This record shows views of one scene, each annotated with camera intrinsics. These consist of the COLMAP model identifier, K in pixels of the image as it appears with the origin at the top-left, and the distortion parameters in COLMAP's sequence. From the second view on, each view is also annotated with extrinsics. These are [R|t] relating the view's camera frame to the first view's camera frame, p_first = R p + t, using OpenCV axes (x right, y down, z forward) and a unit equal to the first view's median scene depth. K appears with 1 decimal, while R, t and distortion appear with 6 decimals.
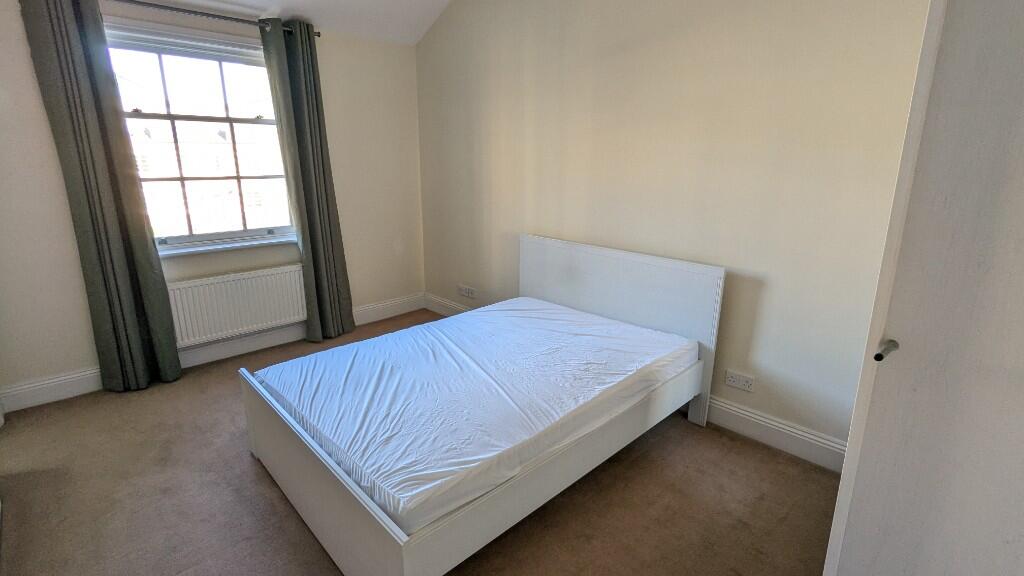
lens RADIAL K [[480.1, 0, 508.5], [0, 480.1, 286.8], [0, 0, 1]] dist [-0.013738, 0.001692]
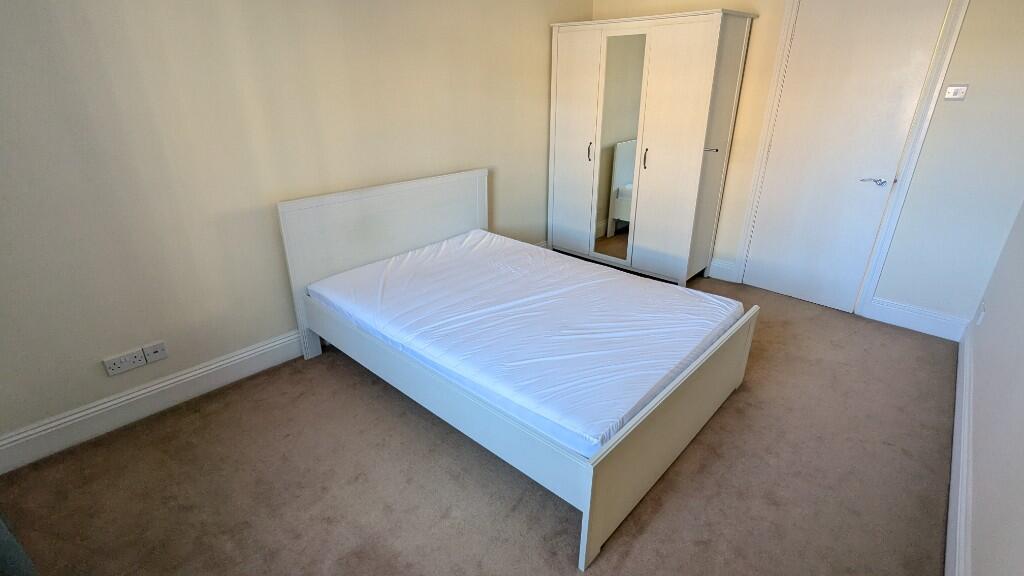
lens RADIAL K [[480.1, 0, 508.8], [0, 480.1, 289.9], [0, 0, 1]] dist [-0.013738, 0.001692]
pose [[-0.058599, -0.407679, 0.911243, -1.029416], [0.263468, 0.874131, 0.408019, -0.300167], [-0.962887, 0.263993, 0.056187, 1.017294]]
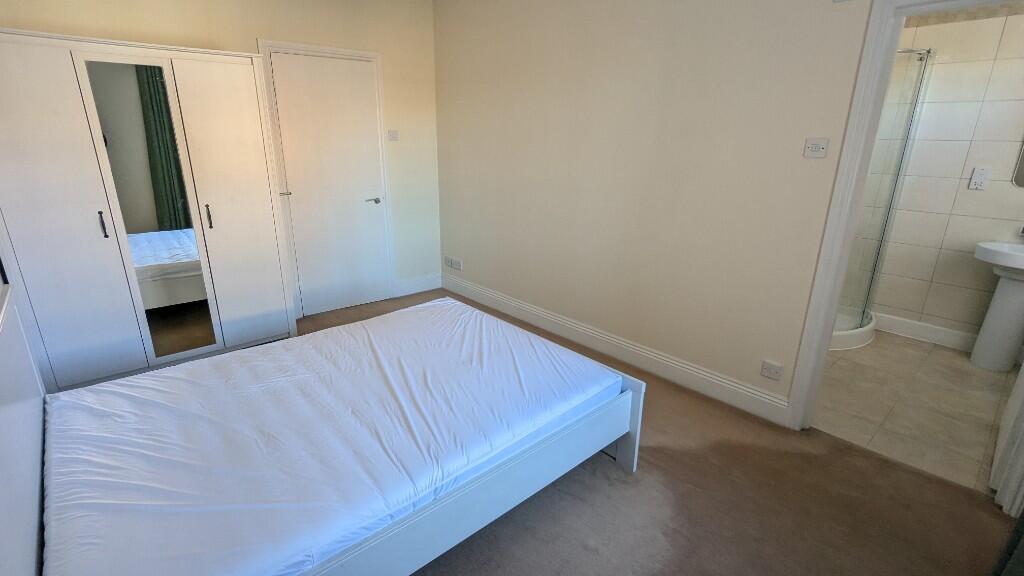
lens RADIAL K [[480.1, 0, 510.1], [0, 480.1, 288.2], [0, 0, 1]] dist [-0.013738, 0.001692]
pose [[-0.999091, -0.036293, 0.022350, -0.328369], [-0.018208, 0.837537, 0.546077, -0.464074], [-0.038538, 0.545174, -0.837437, 1.677708]]
